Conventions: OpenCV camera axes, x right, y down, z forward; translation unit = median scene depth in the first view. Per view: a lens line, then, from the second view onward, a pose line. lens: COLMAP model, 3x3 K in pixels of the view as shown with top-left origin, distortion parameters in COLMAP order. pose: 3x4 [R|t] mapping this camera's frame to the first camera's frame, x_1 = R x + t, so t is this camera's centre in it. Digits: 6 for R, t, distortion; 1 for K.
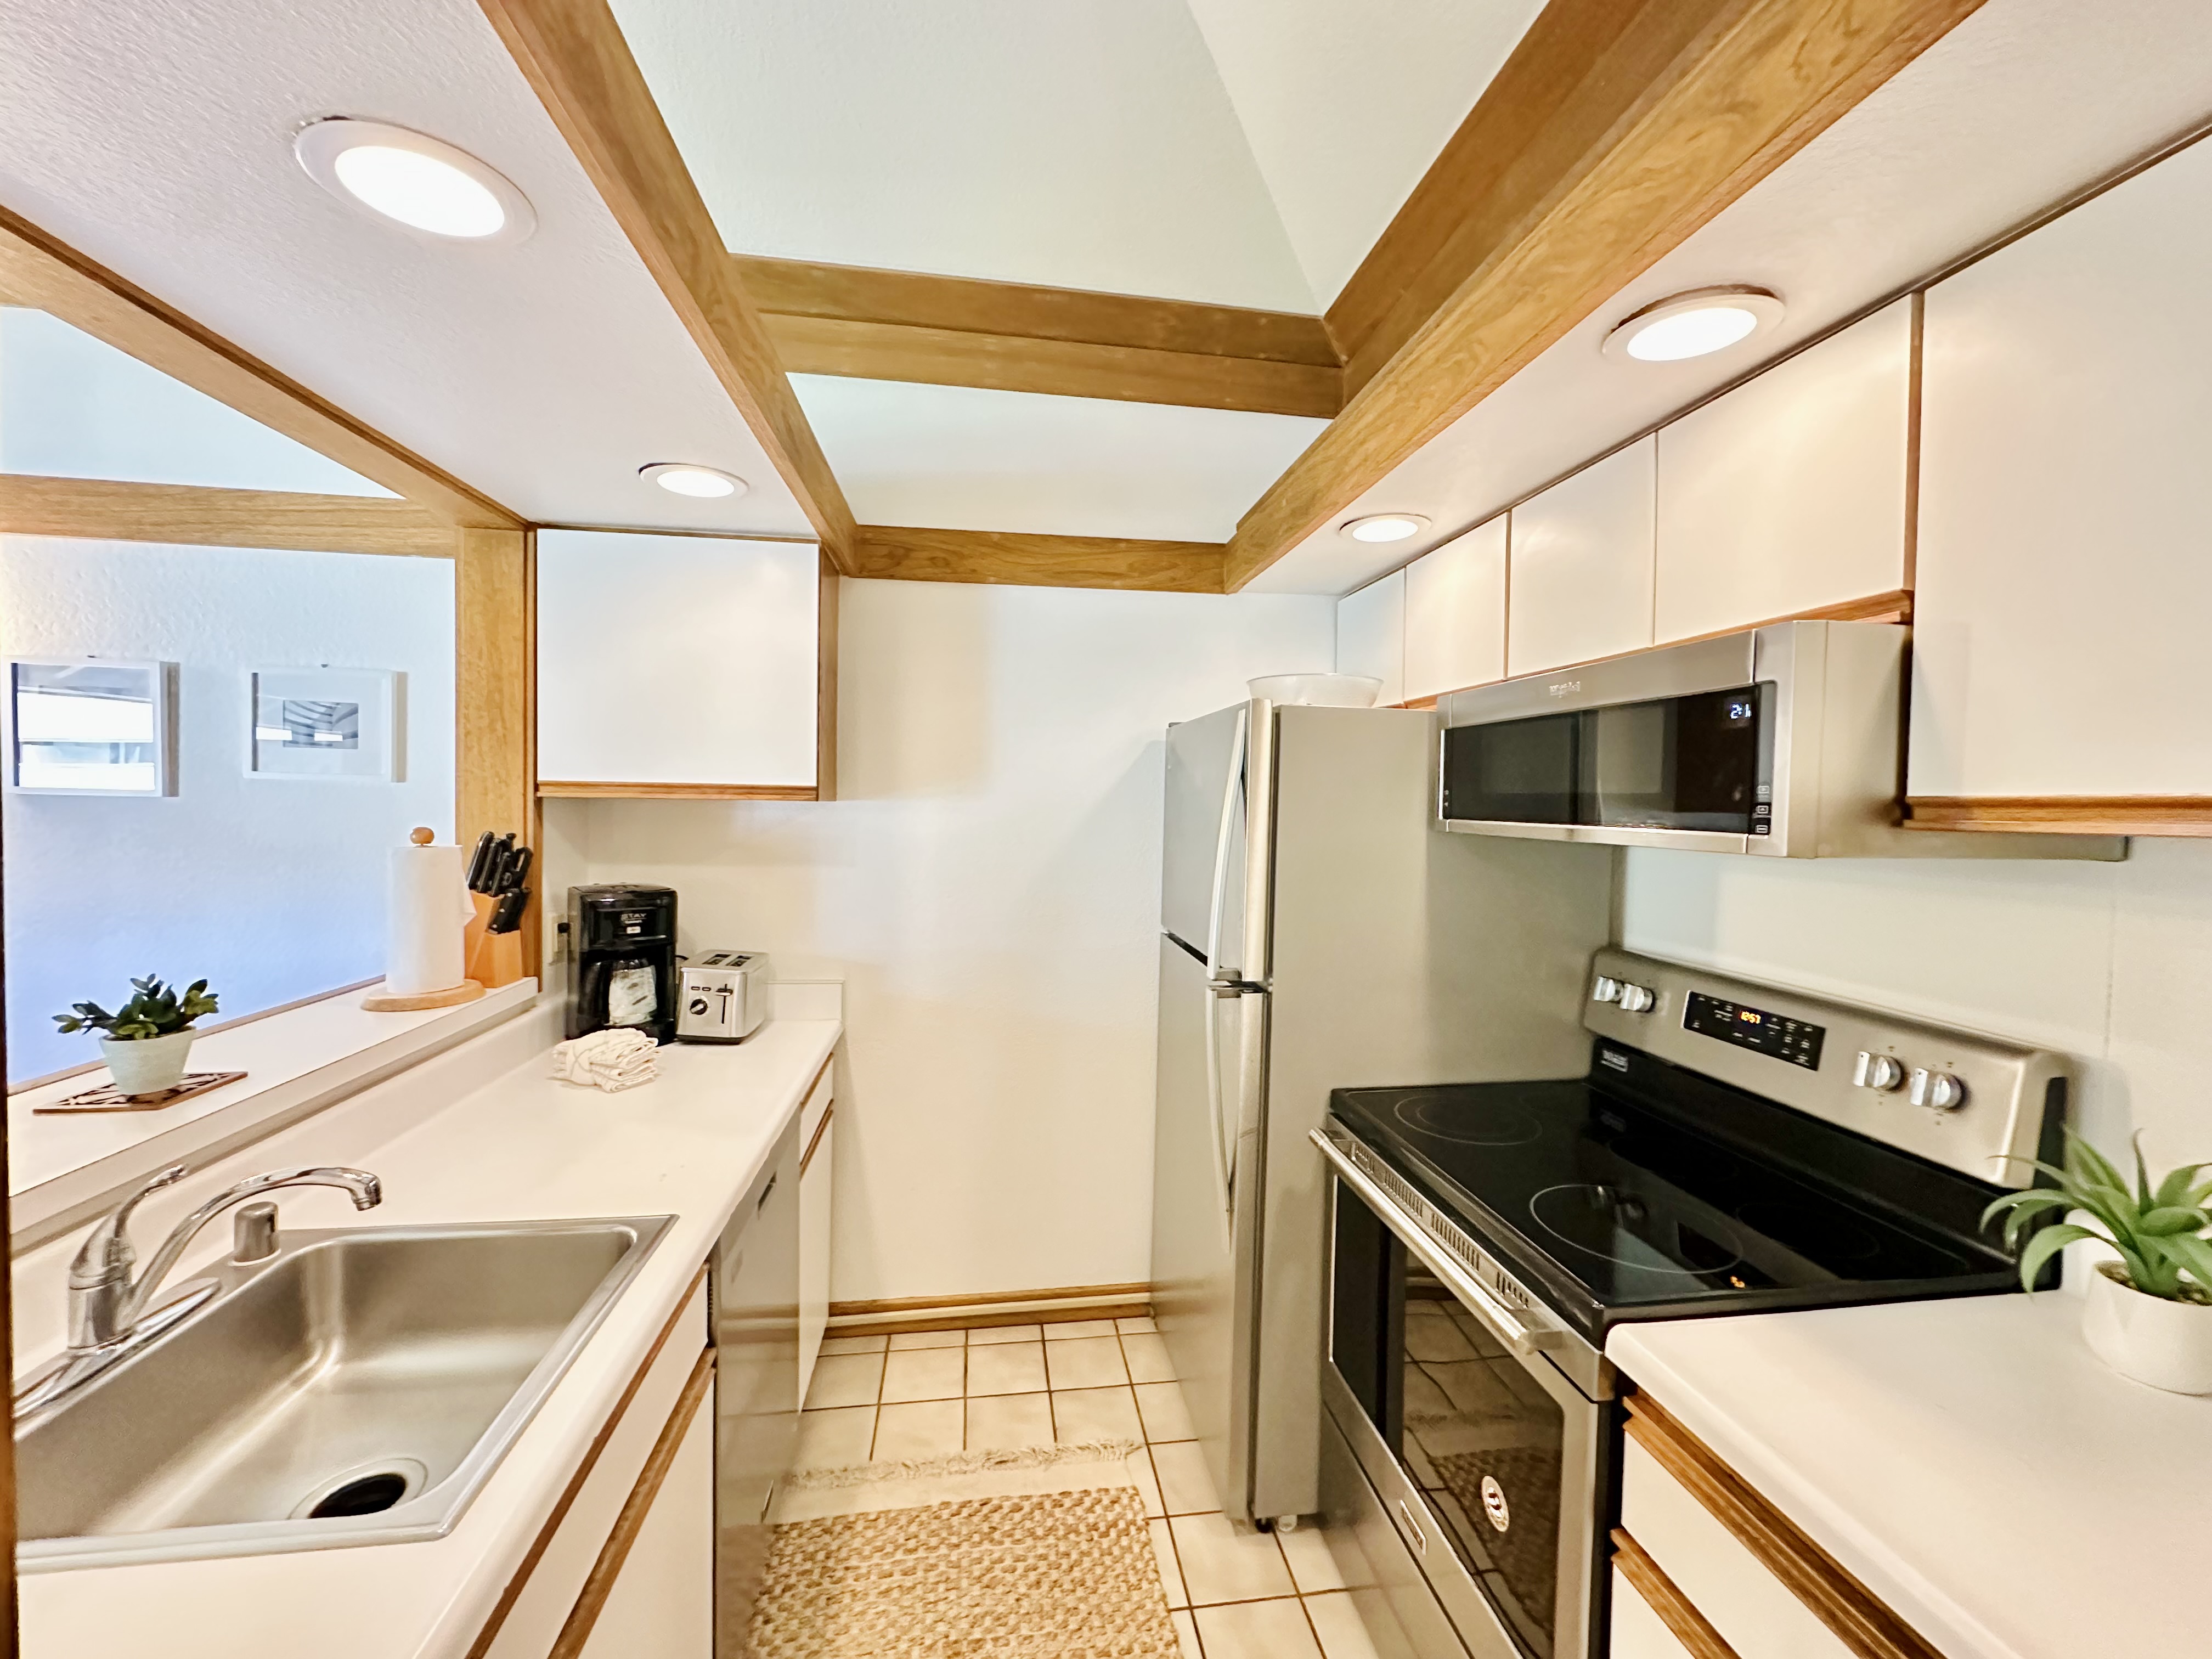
lens RADIAL K [[881.5, 0, 1106.0], [0, 881.5, 829.5], [0, 0, 1]] dist [-0.005840, 0.000470]
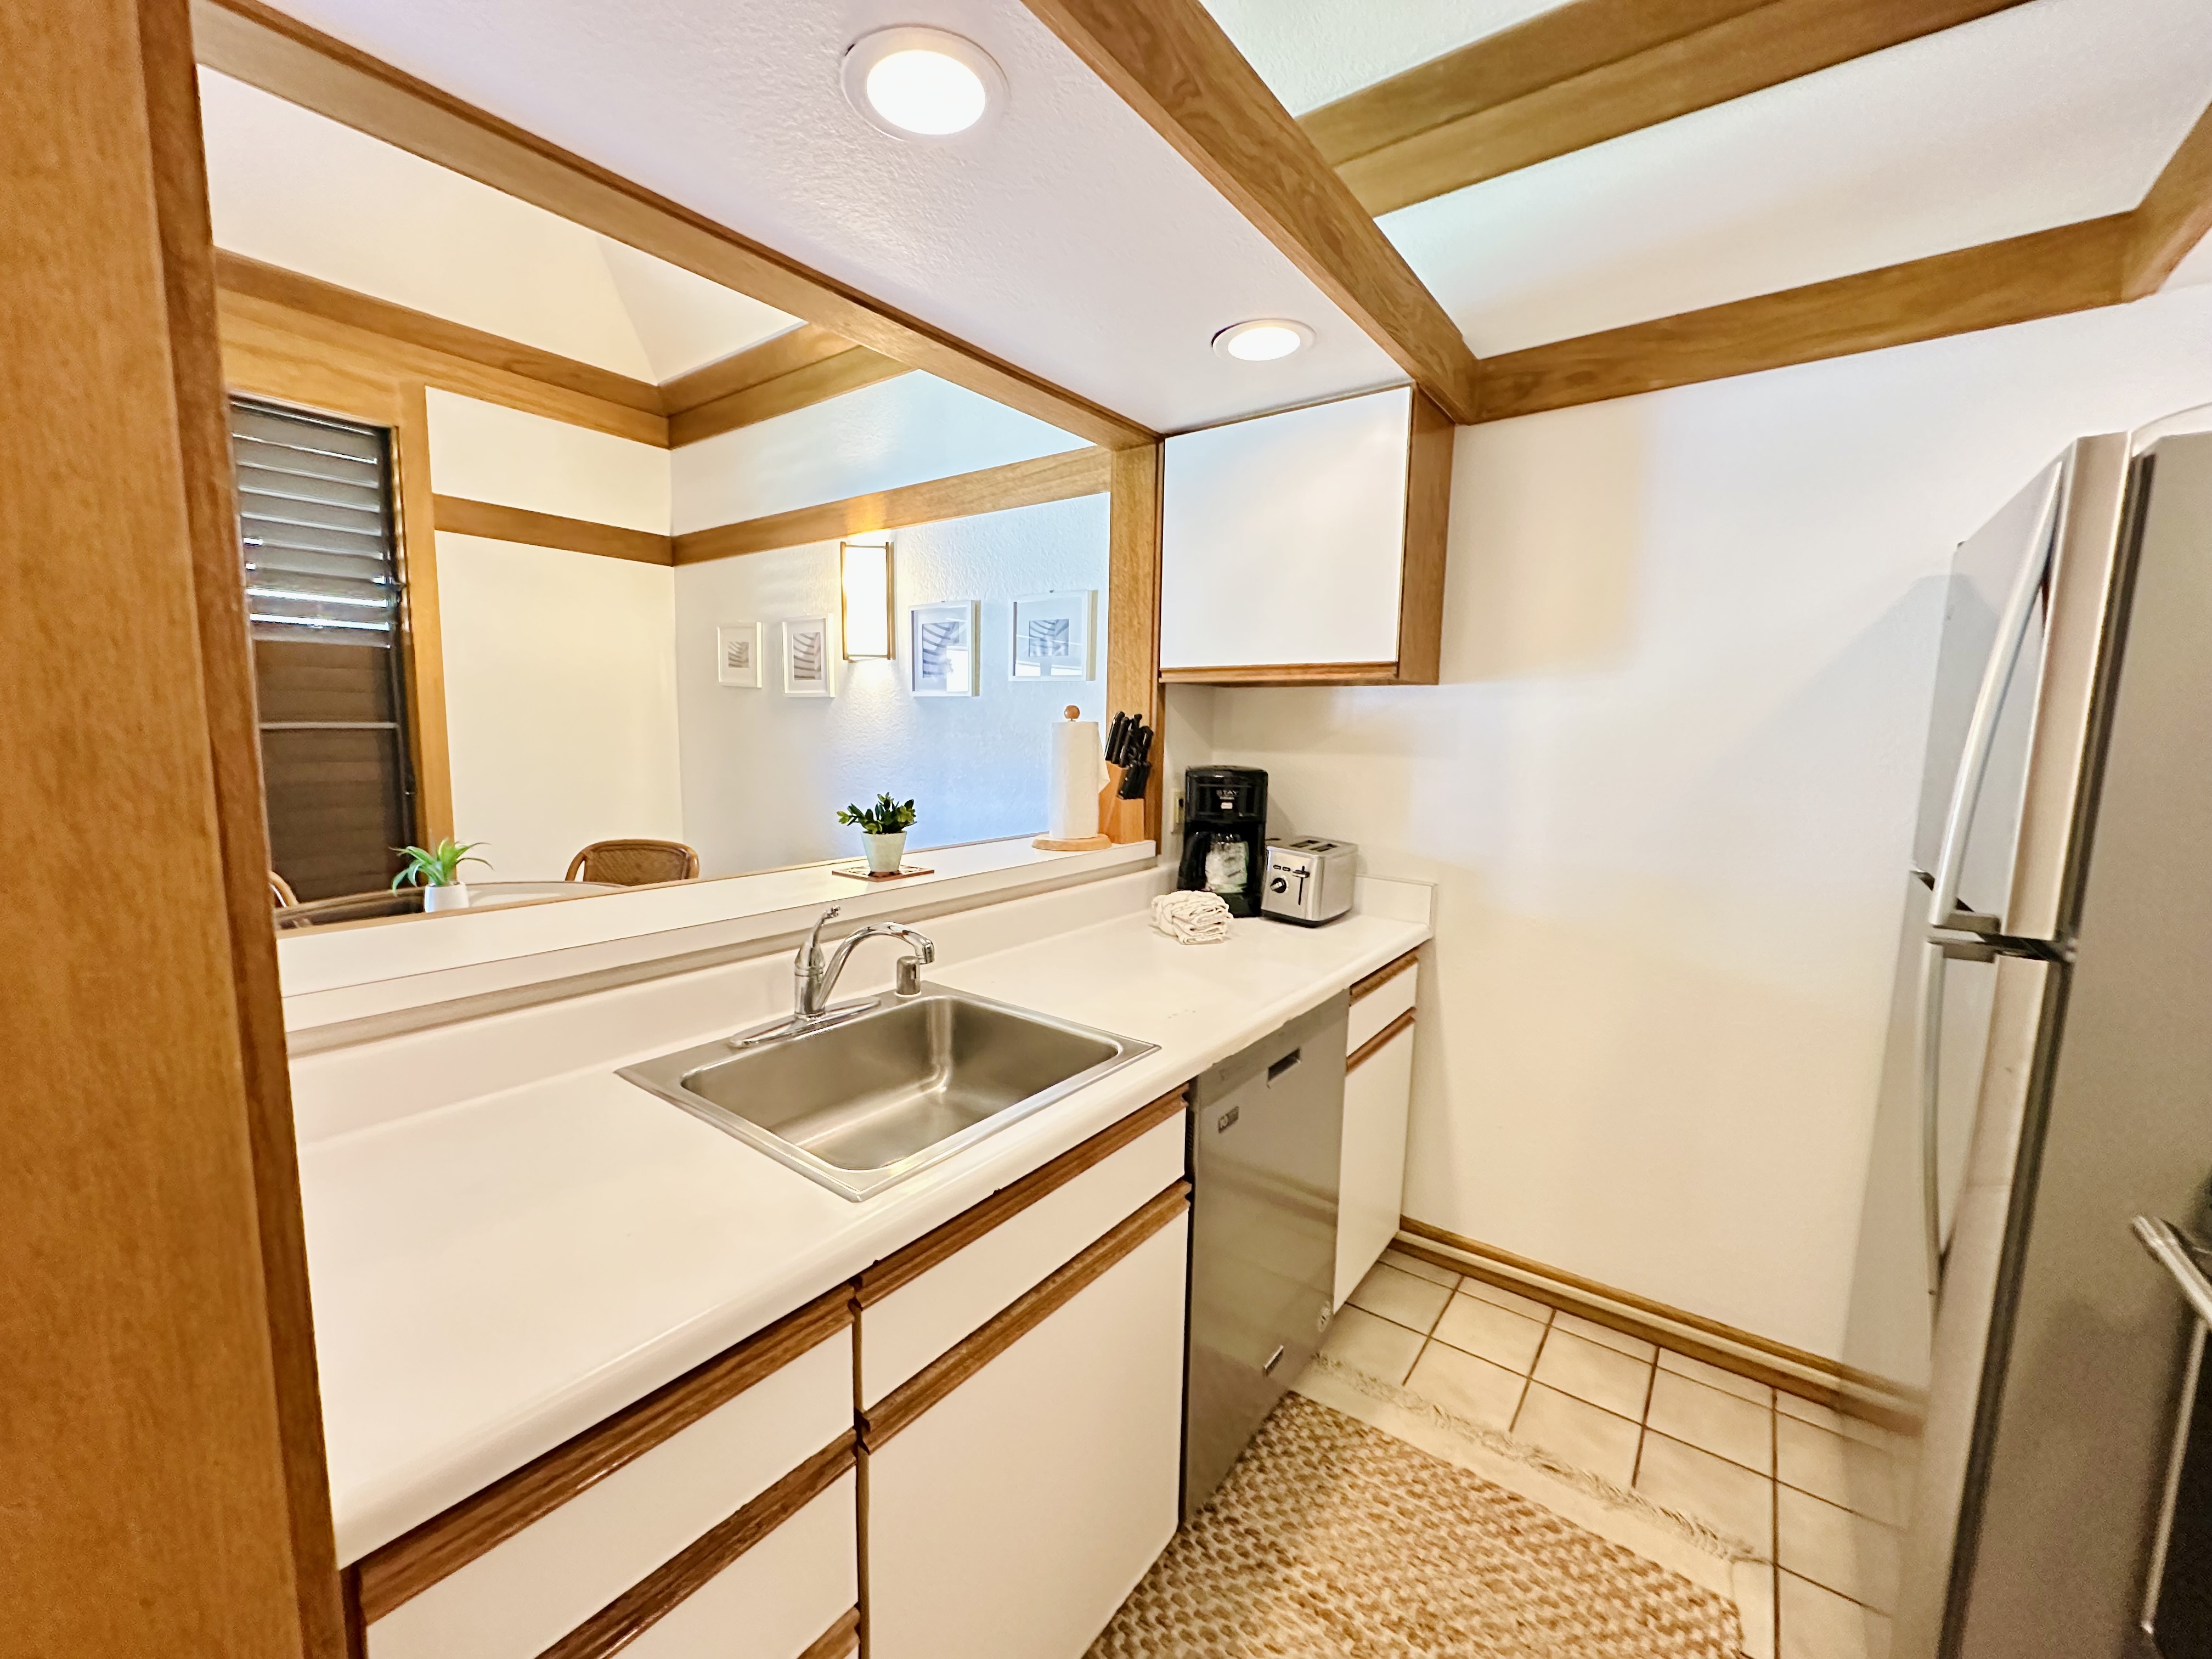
lens RADIAL K [[881.5, 0, 1106.0], [0, 881.5, 829.5], [0, 0, 1]] dist [-0.005840, 0.000470]
pose [[0.706800, 0.076894, -0.703222, 0.133934], [-0.025919, 0.996222, 0.082881, 0.066193], [0.706938, -0.040353, 0.706123, 0.154755]]
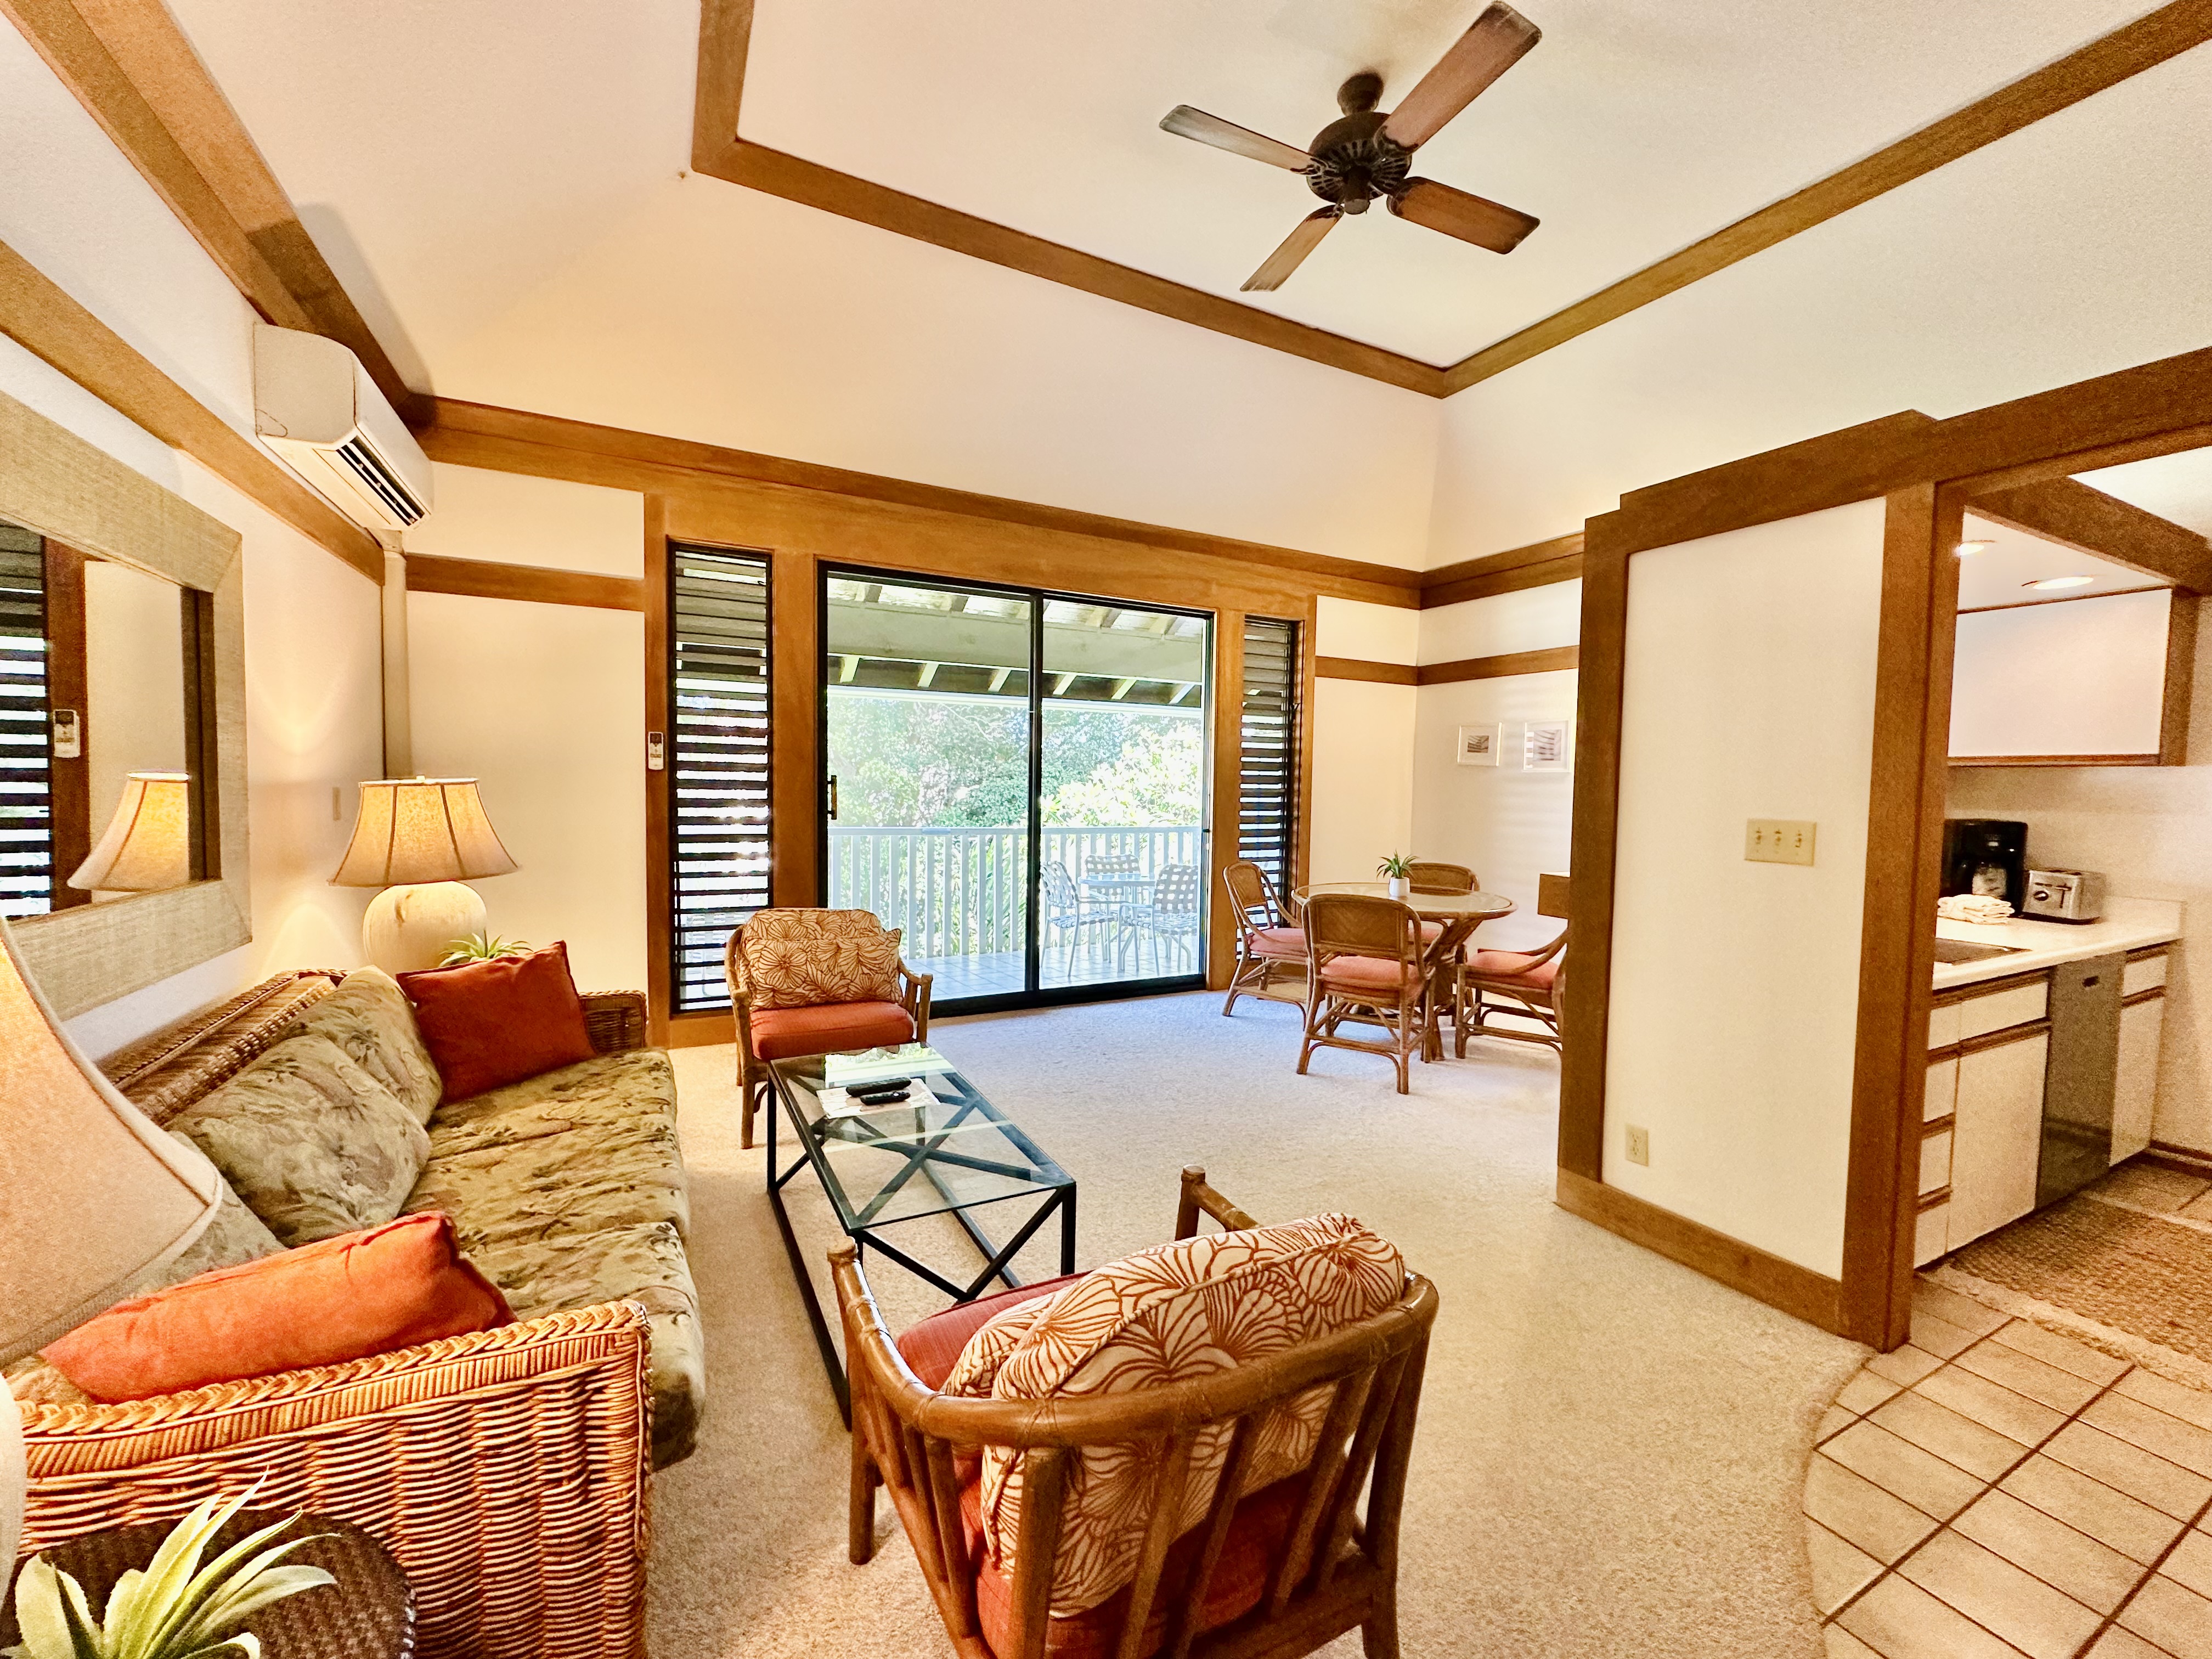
lens RADIAL K [[881.5, 0, 1106.0], [0, 881.5, 829.5], [0, 0, 1]] dist [-0.005840, 0.000470]
pose [[0.325560, 0.035863, -0.944841, 0.563093], [-0.040919, 0.998879, 0.023815, 0.132334], [0.944635, 0.030909, 0.326663, -1.313330]]
